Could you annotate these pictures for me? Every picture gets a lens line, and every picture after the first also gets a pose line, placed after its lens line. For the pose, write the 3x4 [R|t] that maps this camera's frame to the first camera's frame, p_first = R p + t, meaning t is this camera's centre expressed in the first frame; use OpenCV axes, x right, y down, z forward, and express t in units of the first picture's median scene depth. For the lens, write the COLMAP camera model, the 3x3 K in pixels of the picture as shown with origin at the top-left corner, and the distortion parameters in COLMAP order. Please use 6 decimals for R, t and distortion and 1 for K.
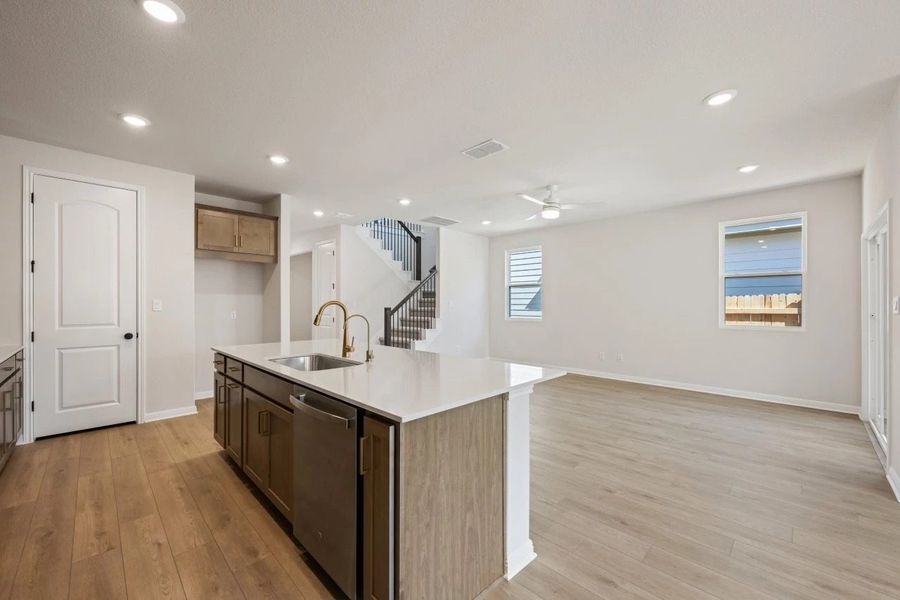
lens RADIAL K [[357.0, 0, 447.6], [0, 357.0, 304.5], [0, 0, 1]] dist [0.001919, -0.000066]
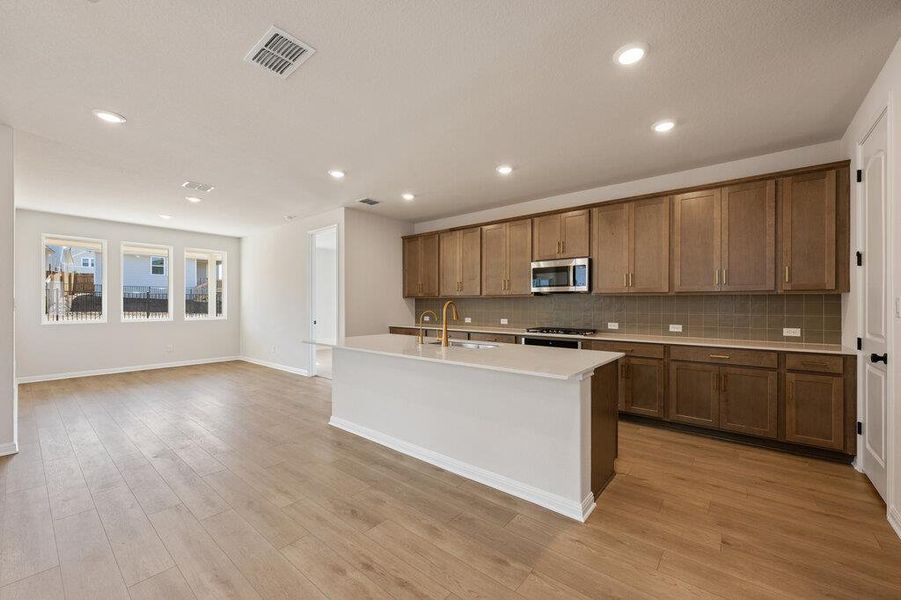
lens RADIAL K [[357.4, 0, 450.7], [0, 357.4, 305.1], [0, 0, 1]] dist [0.001919, -0.000066]
pose [[-0.994975, 0.001069, -0.100120, -0.108366], [0.000398, 0.999977, 0.006725, -0.003954], [0.100125, 0.006652, -0.994953, 1.332008]]
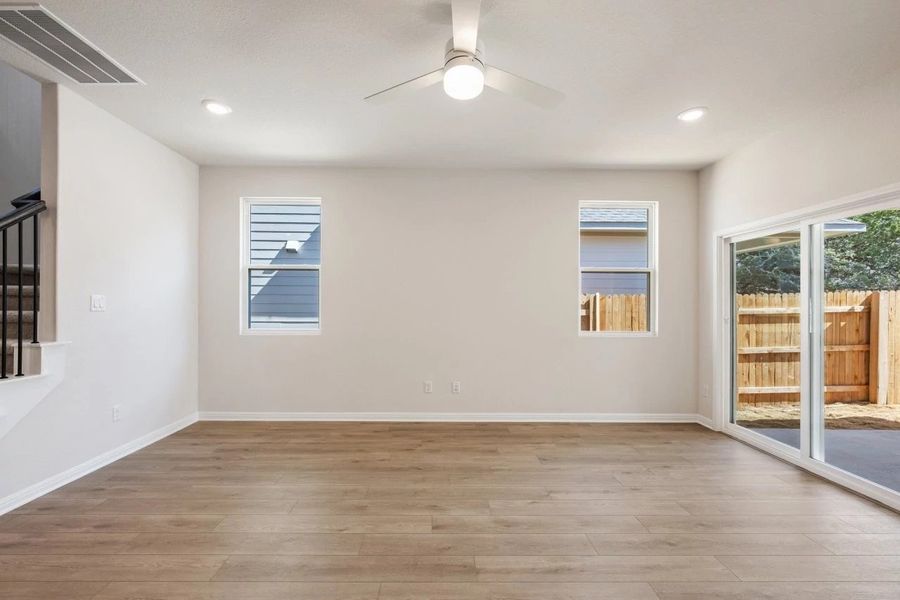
lens RADIAL K [[374.7, 0, 441.9], [0, 374.7, 303.6], [0, 0, 1]] dist [-0.001461, -0.000040]
pose [[0.695288, 0.008165, 0.718685, -0.036935], [-0.006556, 0.999966, -0.005018, 0.000165], [-0.718702, -0.001223, 0.695318, 0.766861]]
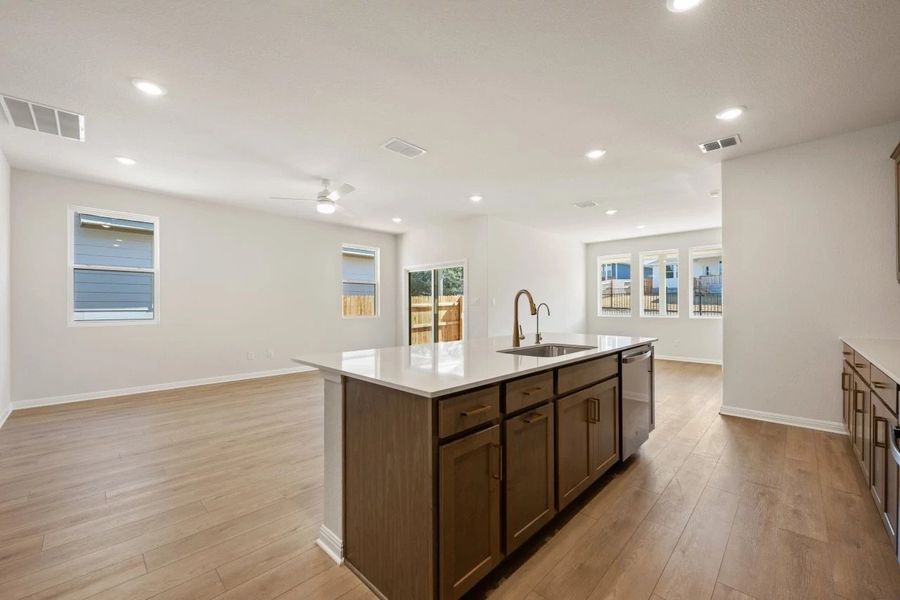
lens RADIAL K [[356.2, 0, 451.4], [0, 356.2, 304.5], [0, 0, 1]] dist [0.001843, -0.000114]
pose [[-0.021416, 0.004674, 0.999760, -0.757293], [0.001456, 0.999988, -0.004644, 0.020200], [-0.999770, 0.001356, -0.021423, 0.715086]]
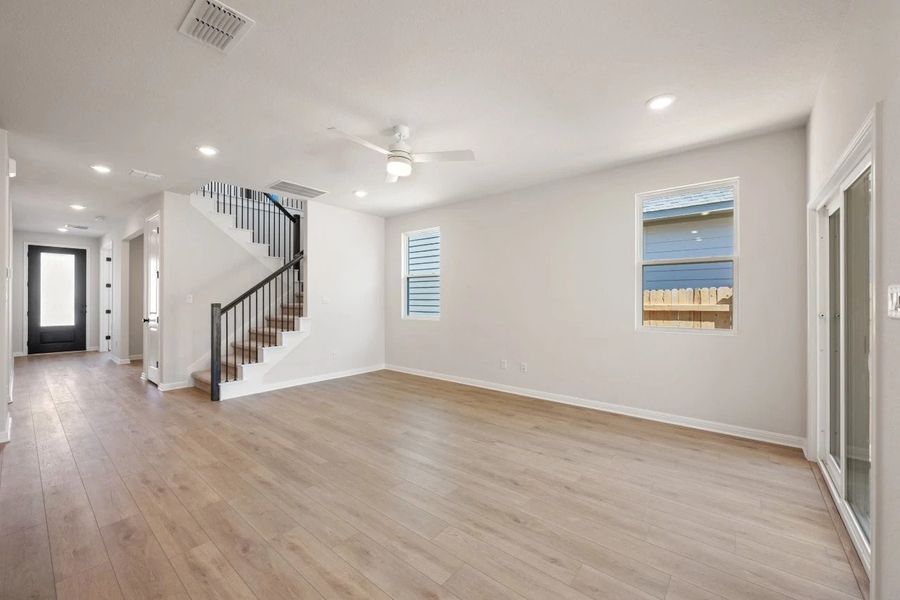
lens RADIAL K [[357.0, 0, 445.9], [0, 357.0, 299.3], [0, 0, 1]] dist [0.001919, -0.000066]
pose [[0.995357, 0.001625, 0.096241, 0.332029], [-0.001453, 0.999997, -0.001860, 0.000432], [-0.096244, 0.001712, 0.995356, 0.323947]]
